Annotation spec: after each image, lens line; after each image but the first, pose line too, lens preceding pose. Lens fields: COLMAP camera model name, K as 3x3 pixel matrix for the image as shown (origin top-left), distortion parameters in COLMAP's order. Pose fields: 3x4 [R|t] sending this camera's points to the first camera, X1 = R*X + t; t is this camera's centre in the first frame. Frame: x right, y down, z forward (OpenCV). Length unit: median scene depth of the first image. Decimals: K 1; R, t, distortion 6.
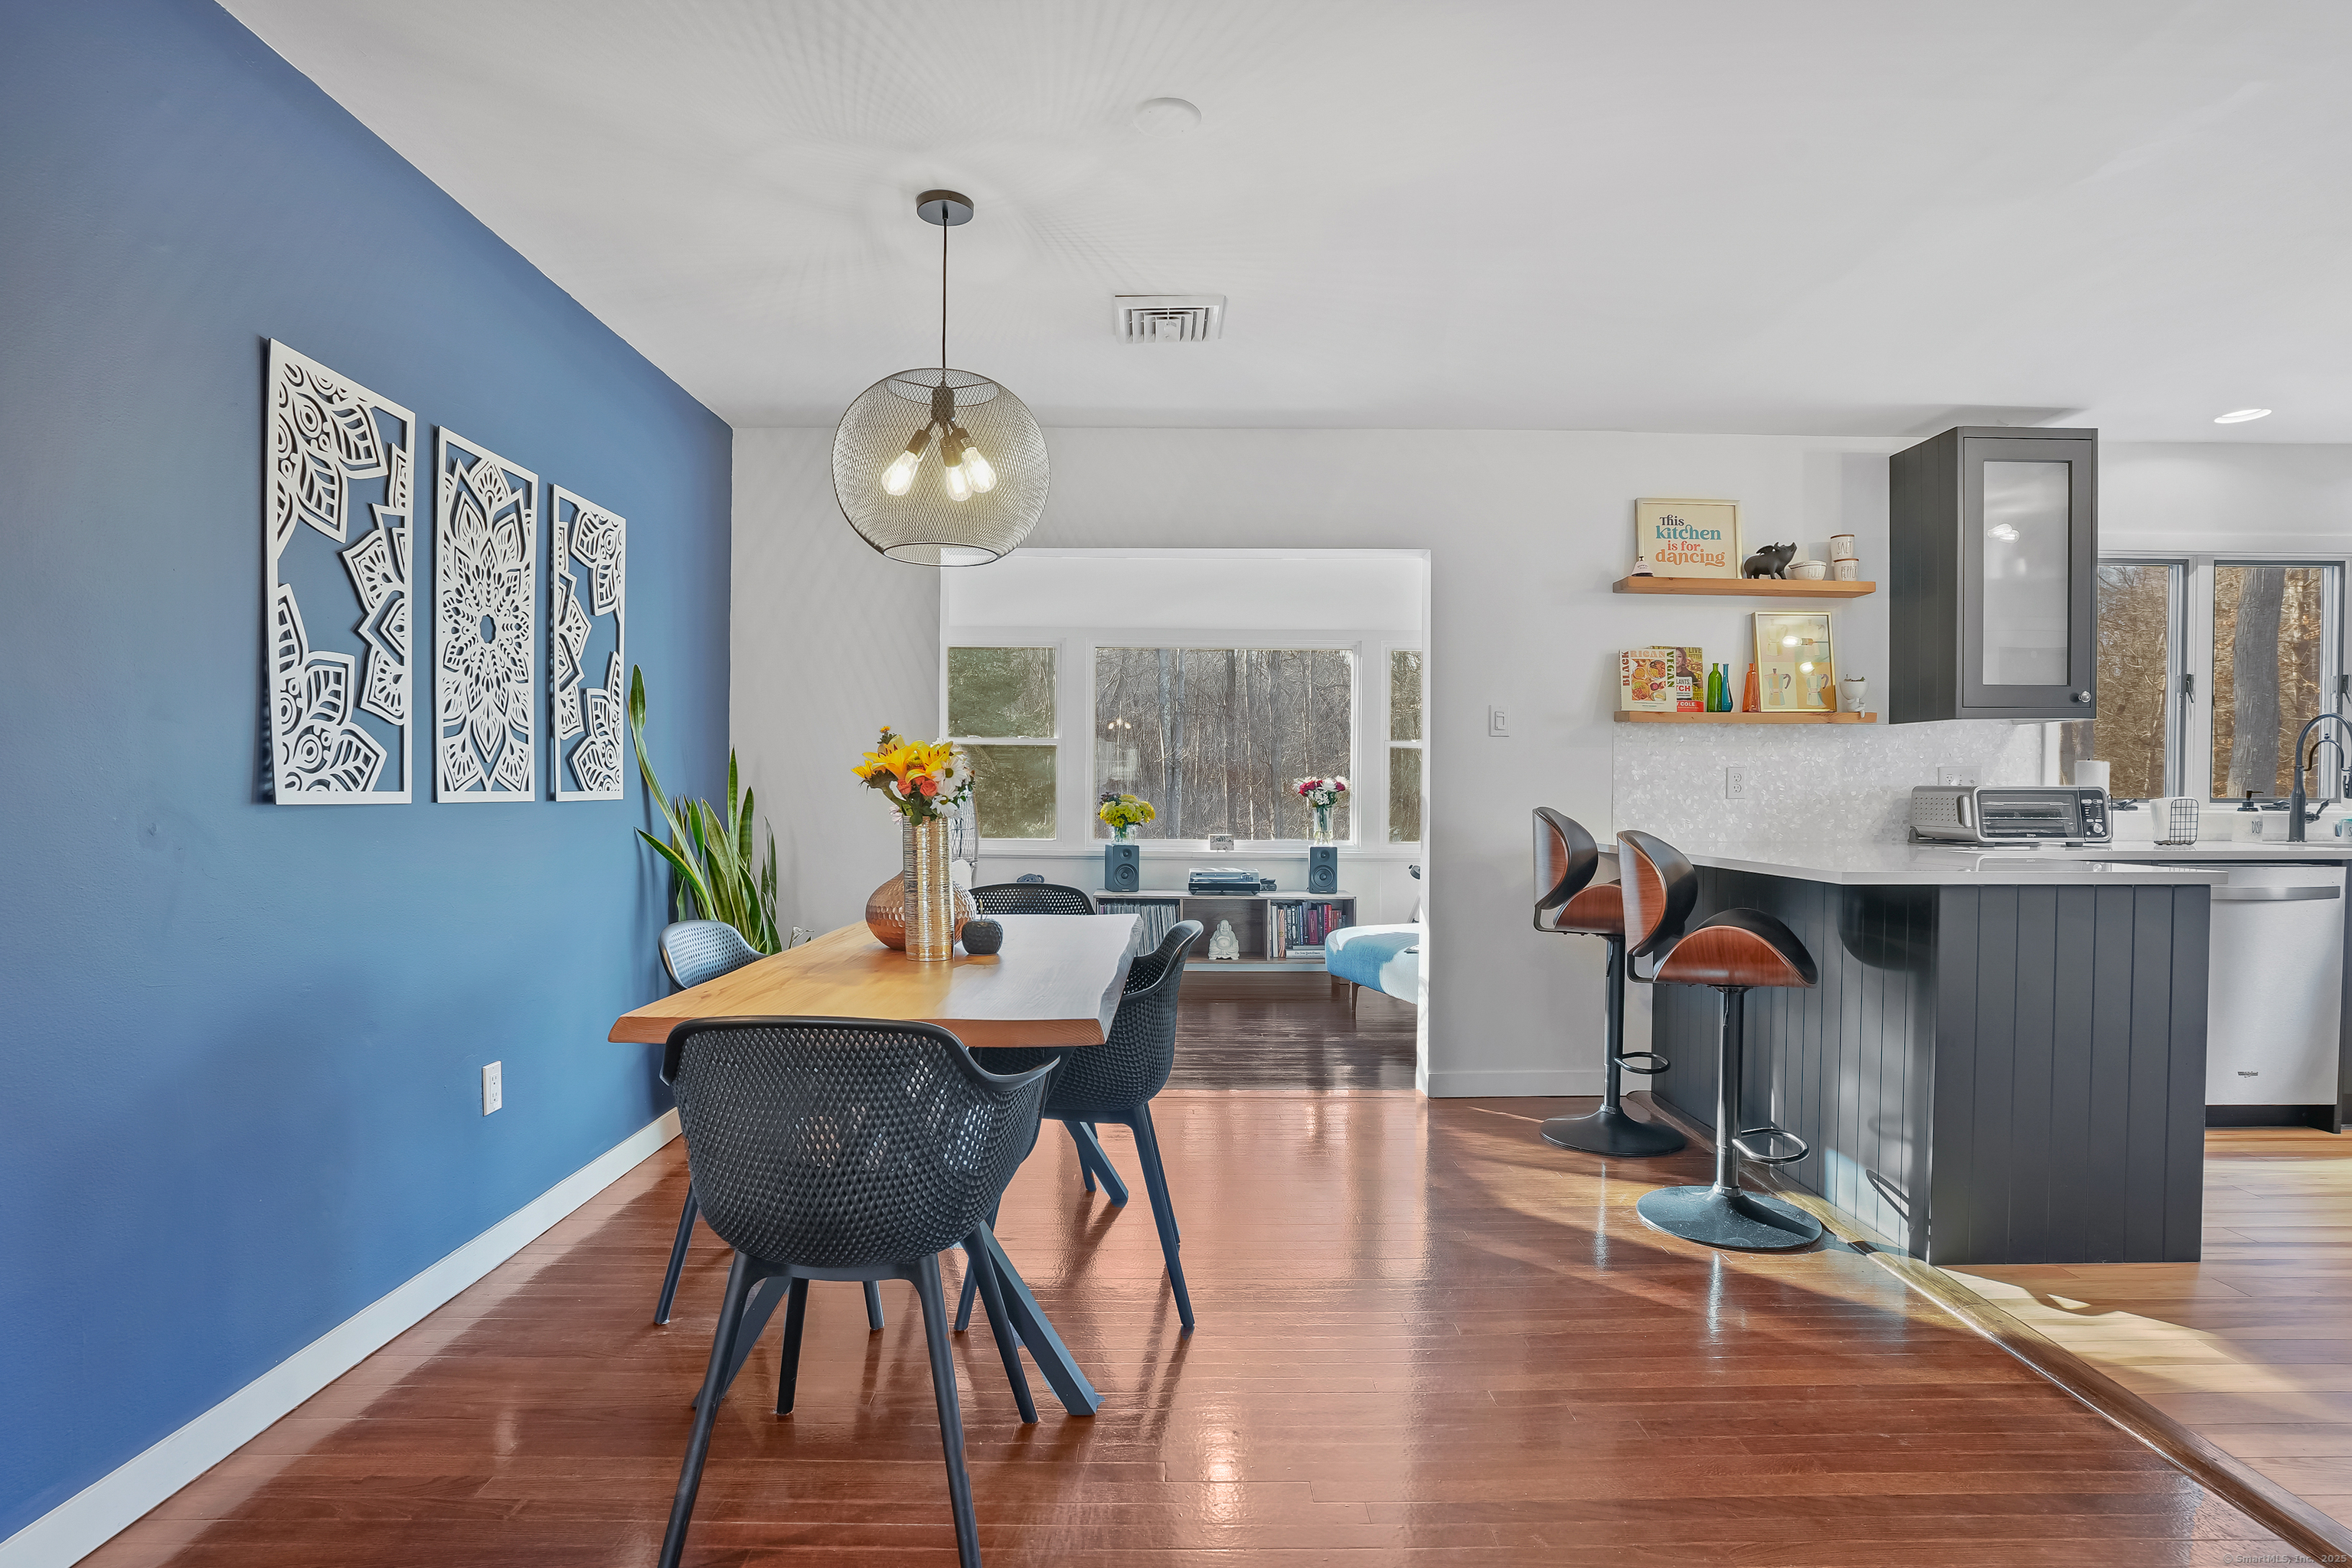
lens RADIAL K [[1175.3, 0, 1187.0], [0, 1175.3, 782.6], [0, 0, 1]] dist [-0.065636, 0.031617]
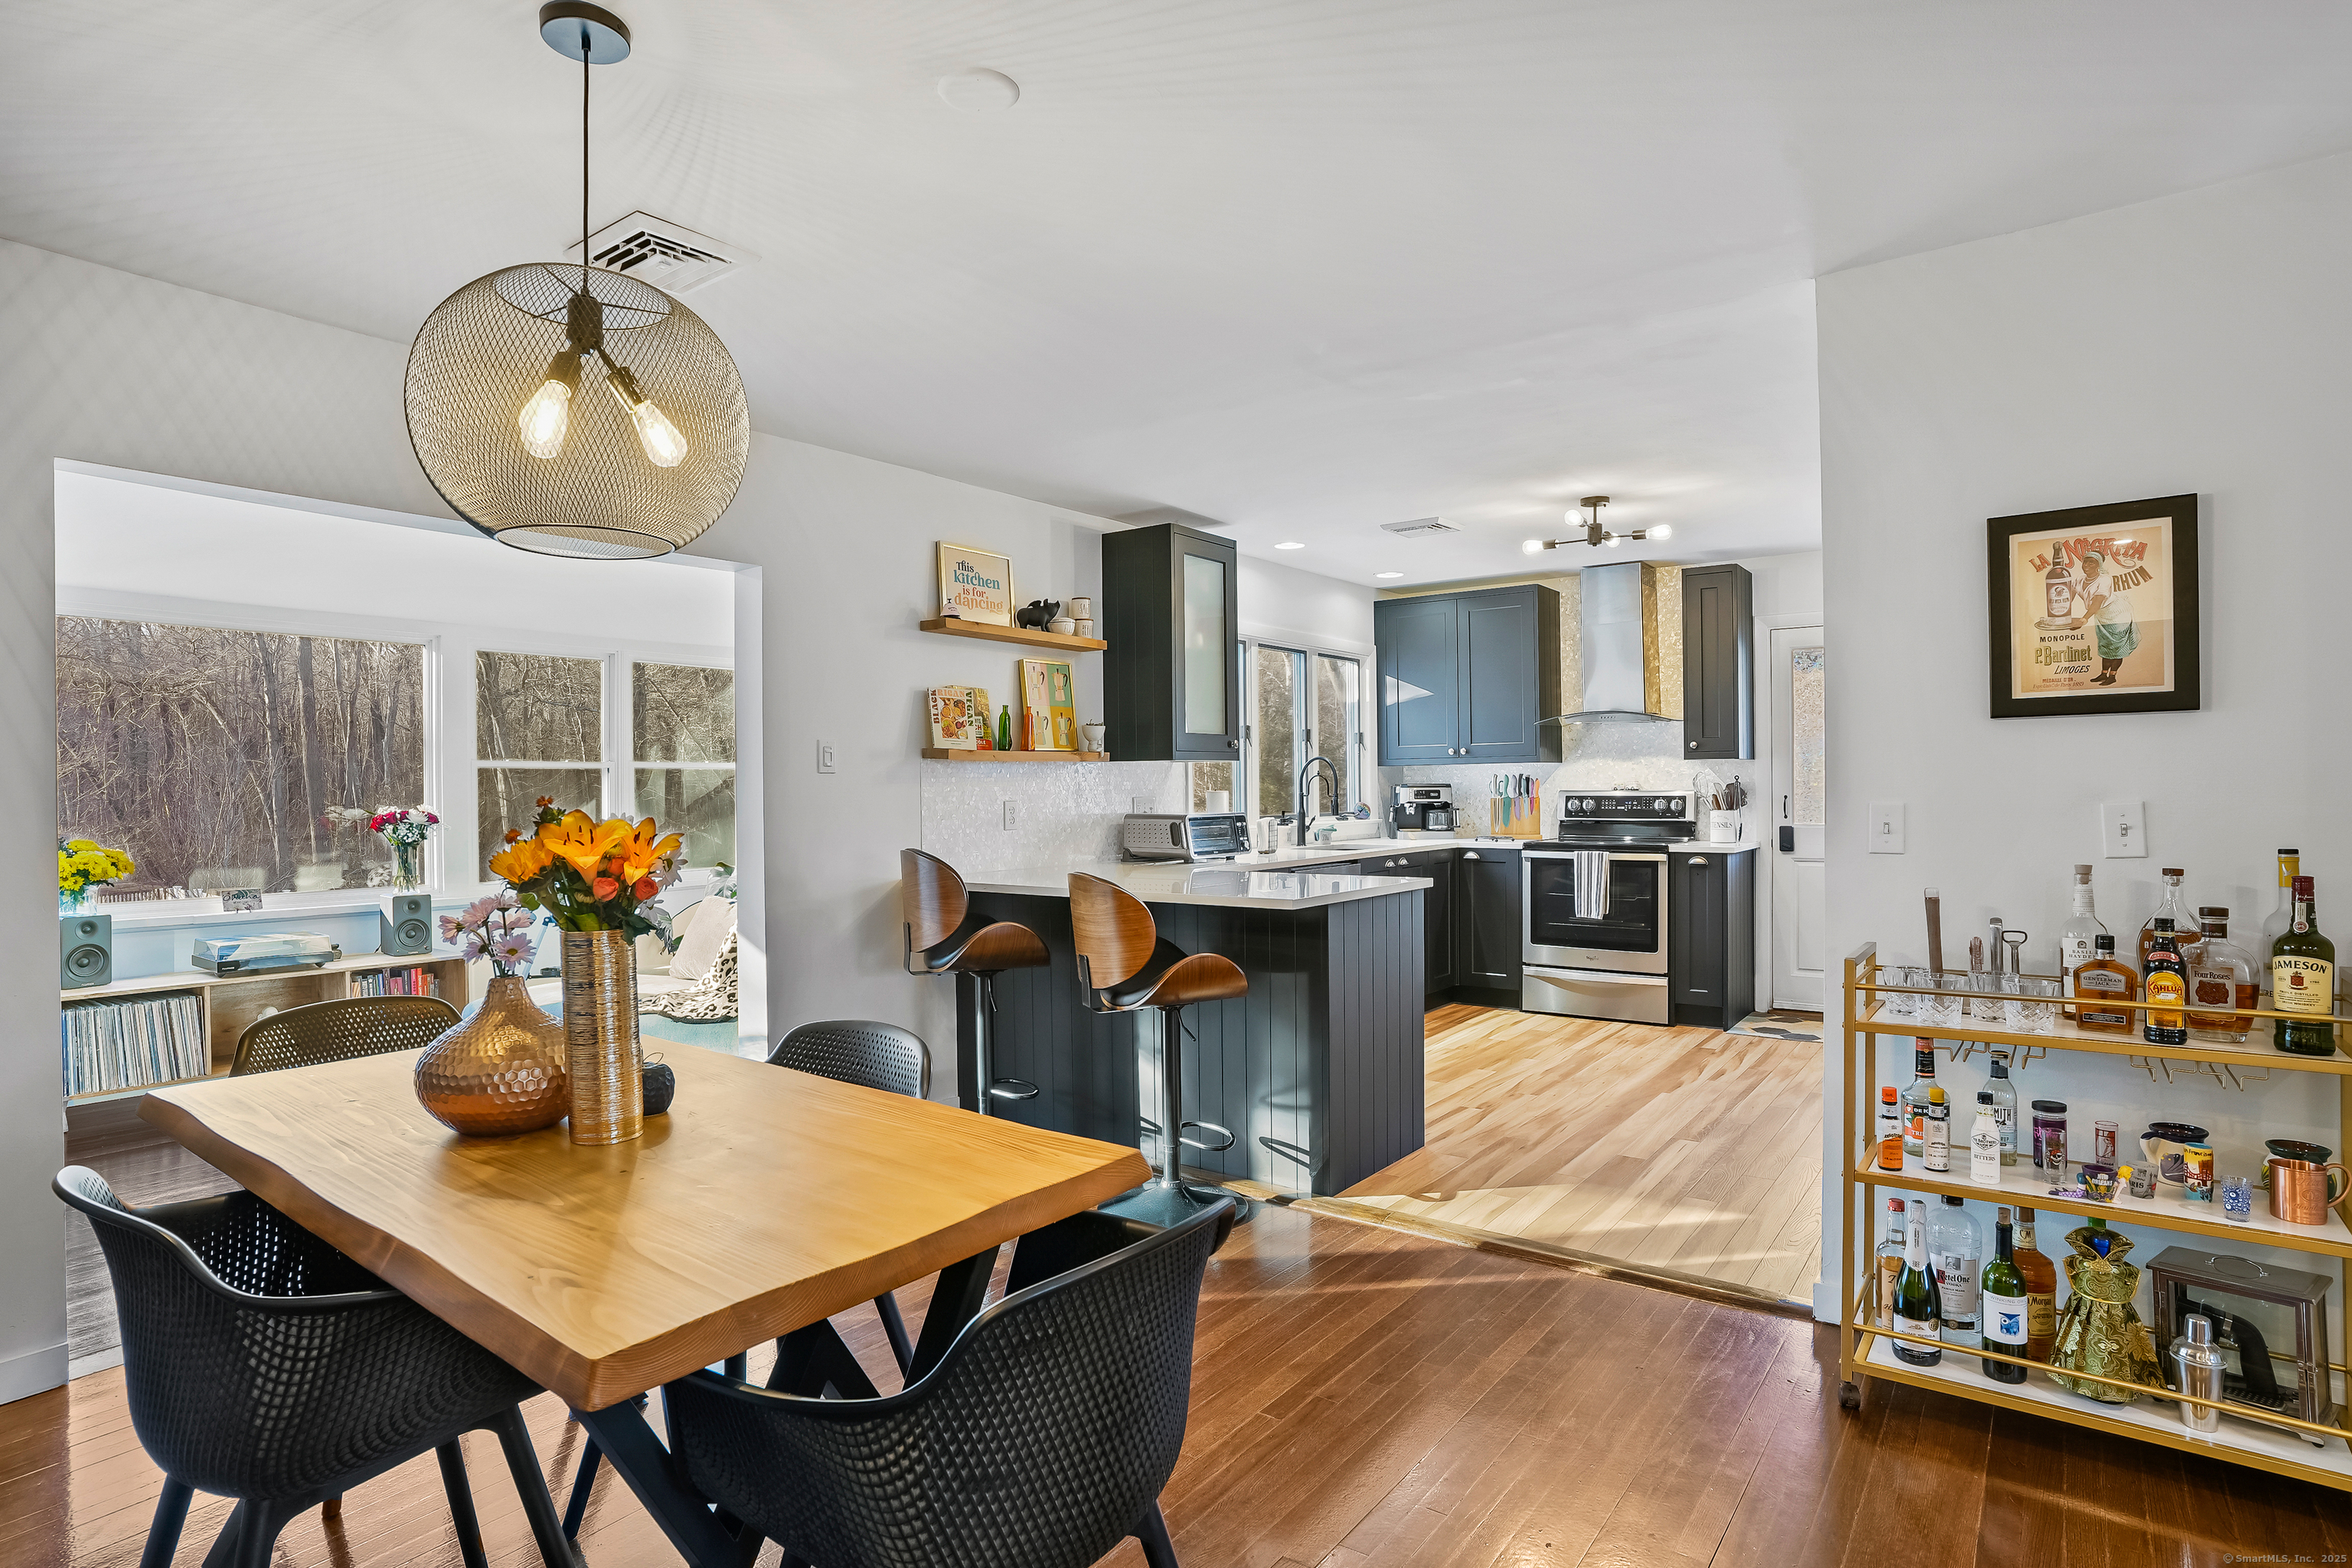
lens RADIAL K [[1221.0, 0, 1176.0], [0, 1221.0, 784.0], [0, 0, 1]] dist [-0.046758, -0.000062]
pose [[0.607940, -0.007688, 0.793946, -0.531213], [0.006569, 0.999968, 0.004652, -0.052796], [-0.793956, 0.002387, 0.607971, 0.289394]]
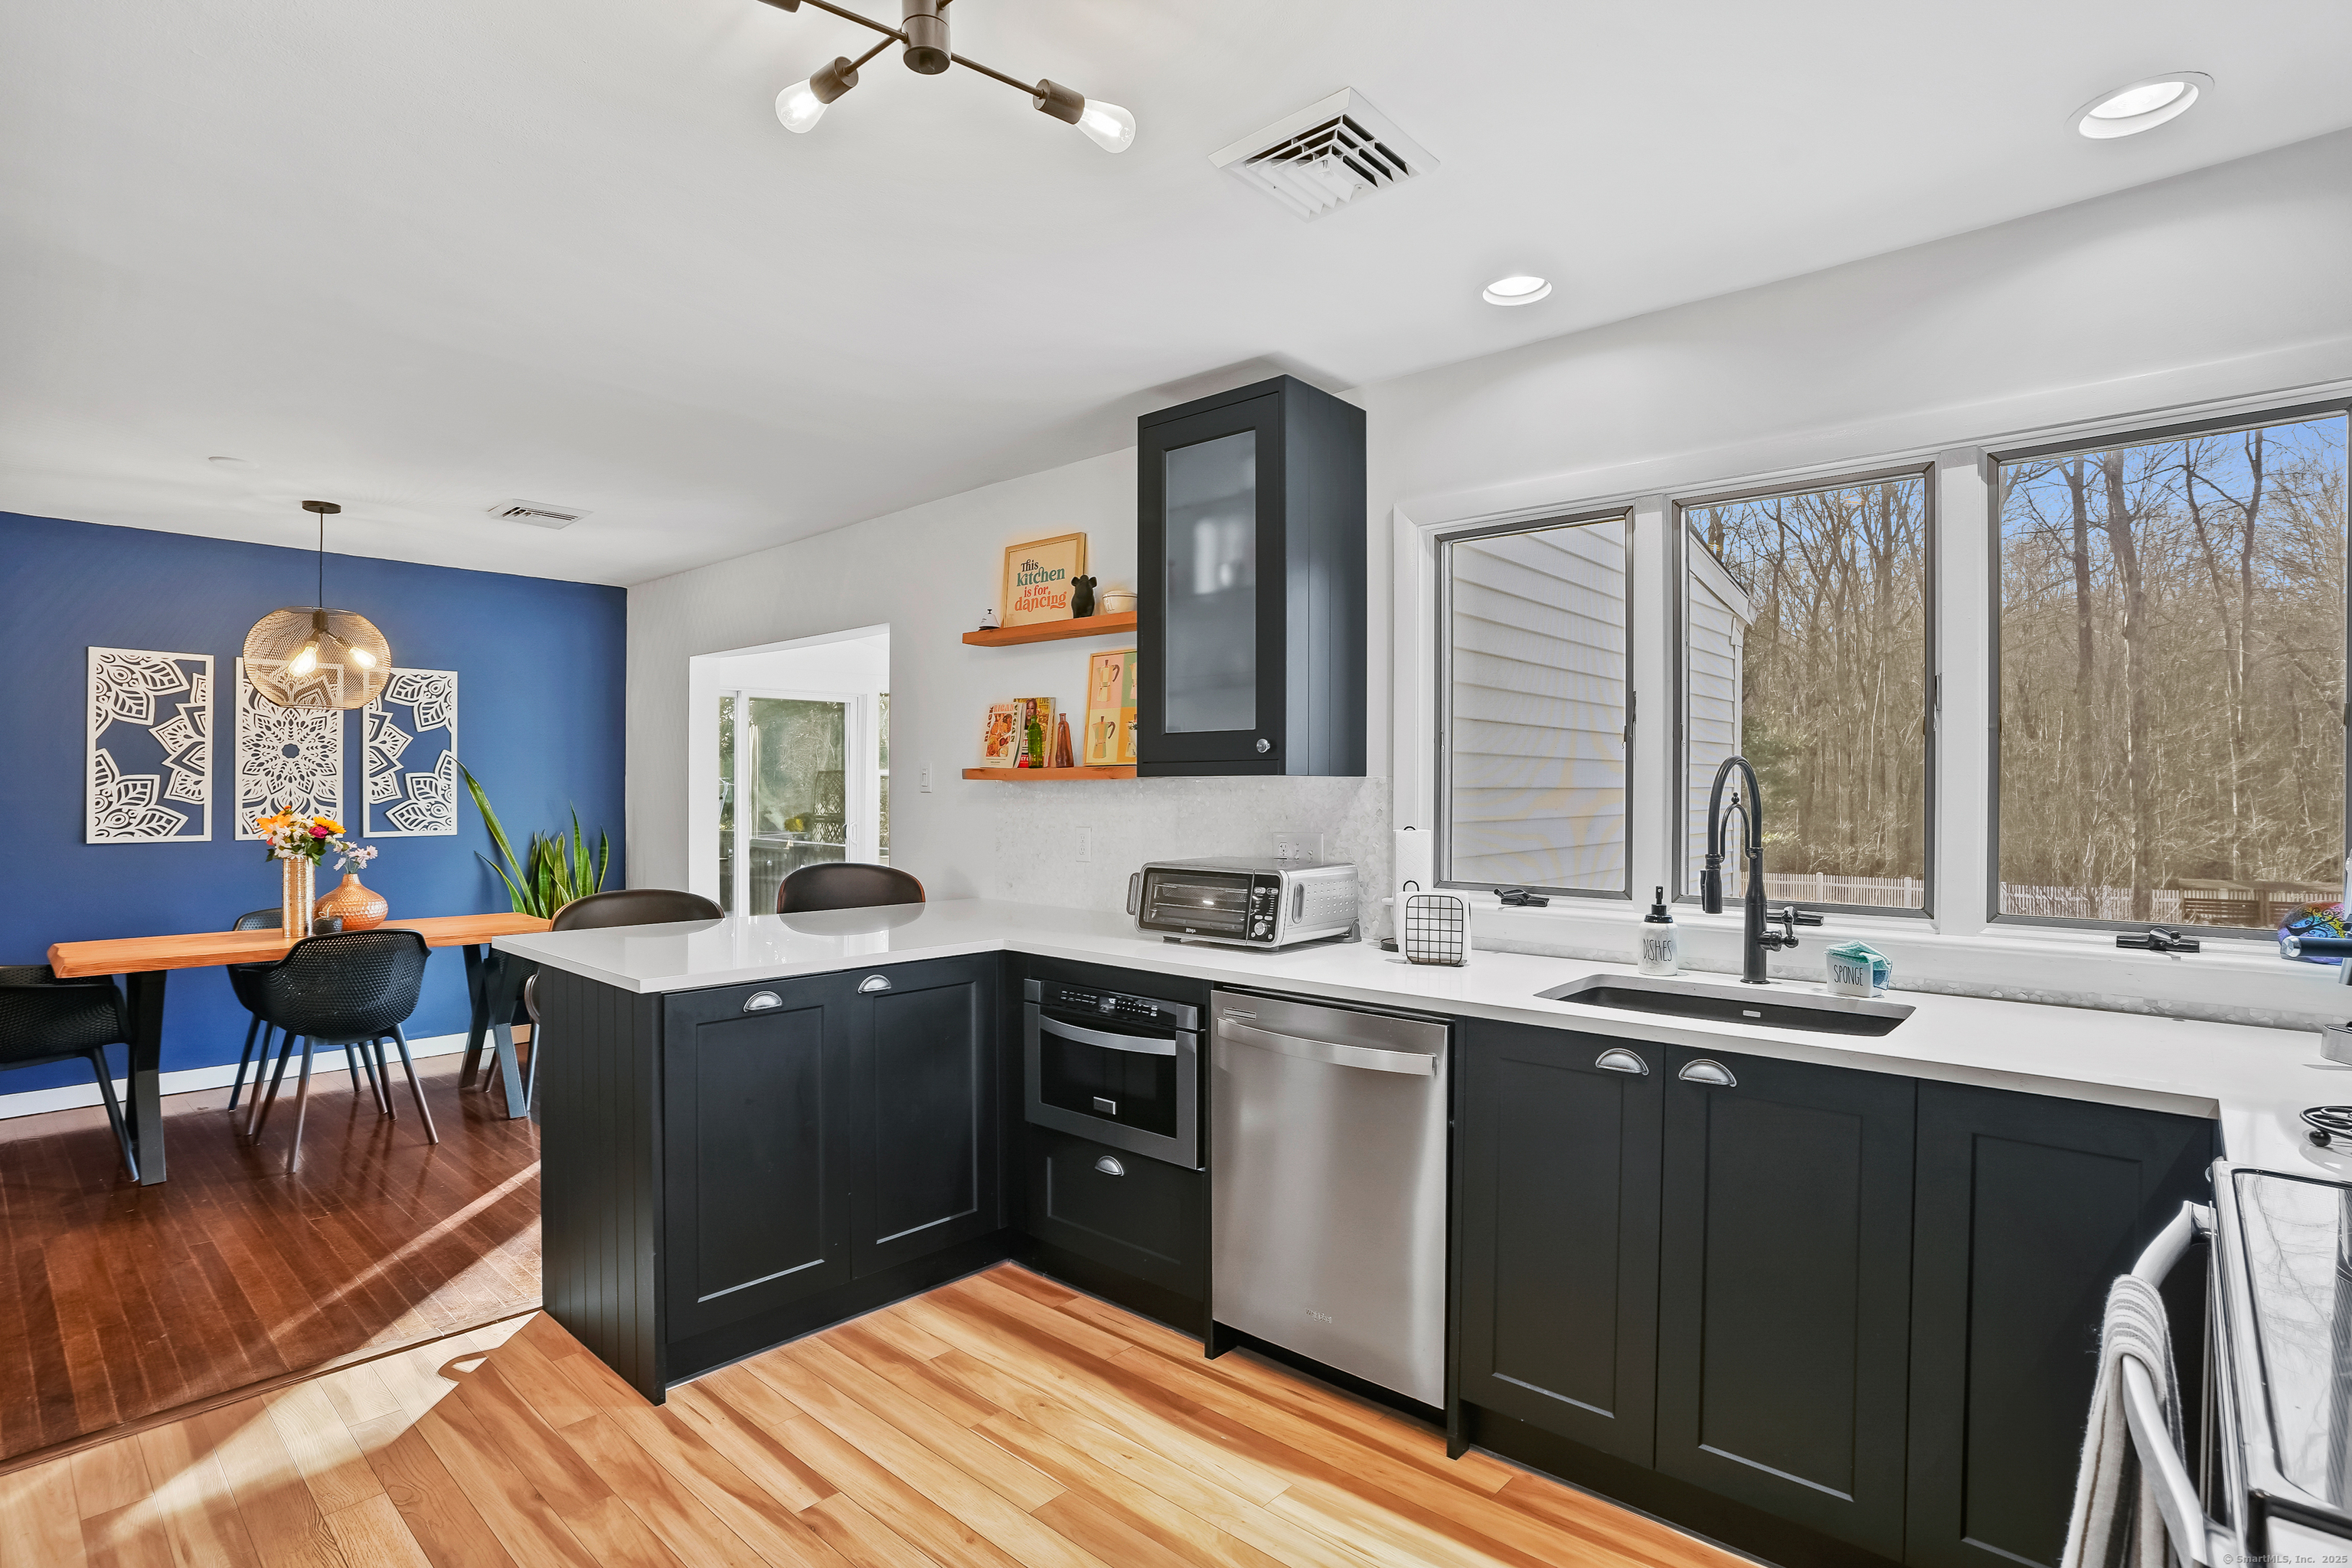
lens RADIAL K [[1175.3, 0, 1187.0], [0, 1175.3, 782.6], [0, 0, 1]] dist [-0.065636, 0.031617]
pose [[0.732707, -0.002557, -0.680539, 1.832098], [0.001964, 0.999997, -0.001643, -0.072361], [0.680541, -0.000133, 0.732710, 0.605902]]
